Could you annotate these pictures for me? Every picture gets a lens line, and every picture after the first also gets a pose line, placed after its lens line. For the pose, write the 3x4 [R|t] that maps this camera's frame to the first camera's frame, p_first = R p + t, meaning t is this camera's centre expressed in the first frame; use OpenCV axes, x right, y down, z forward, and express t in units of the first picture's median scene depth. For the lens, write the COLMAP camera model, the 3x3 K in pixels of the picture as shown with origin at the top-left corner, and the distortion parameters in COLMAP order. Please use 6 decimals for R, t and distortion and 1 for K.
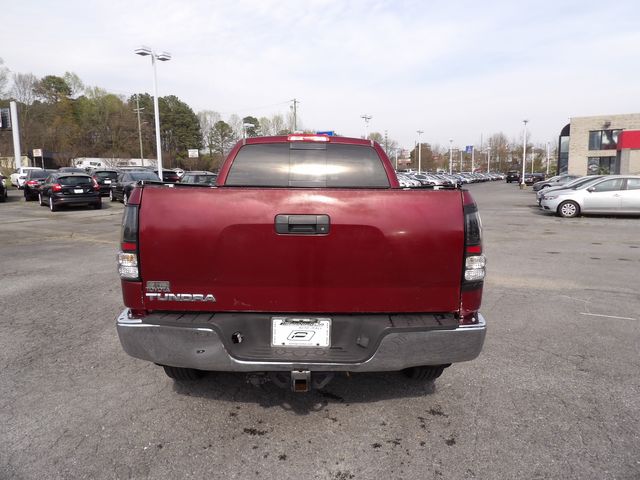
lens RADIAL K [[448.4, 0, 318.2], [0, 448.4, 241.3], [0, 0, 1]] dist [-0.014900, 0.022644]
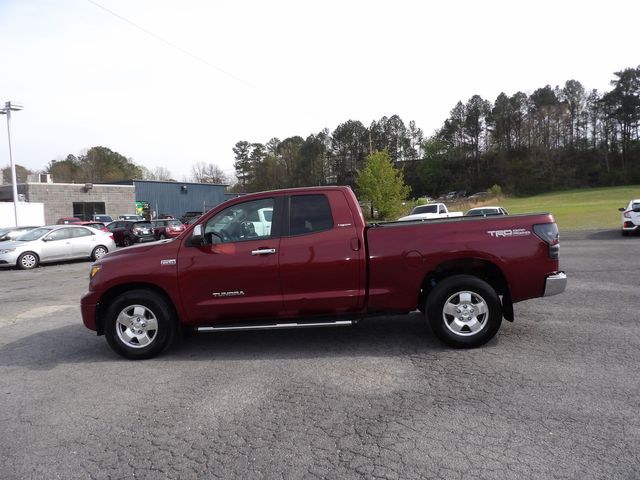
lens RADIAL K [[450.7, 0, 323.0], [0, 450.7, 240.0], [0, 0, 1]] dist [-0.009541, 0.008127]
pose [[0.079590, -0.056023, 0.995252, -0.367823], [0.176284, 0.983474, 0.041263, -0.043082], [-0.981116, 0.172163, 0.088151, 0.273931]]
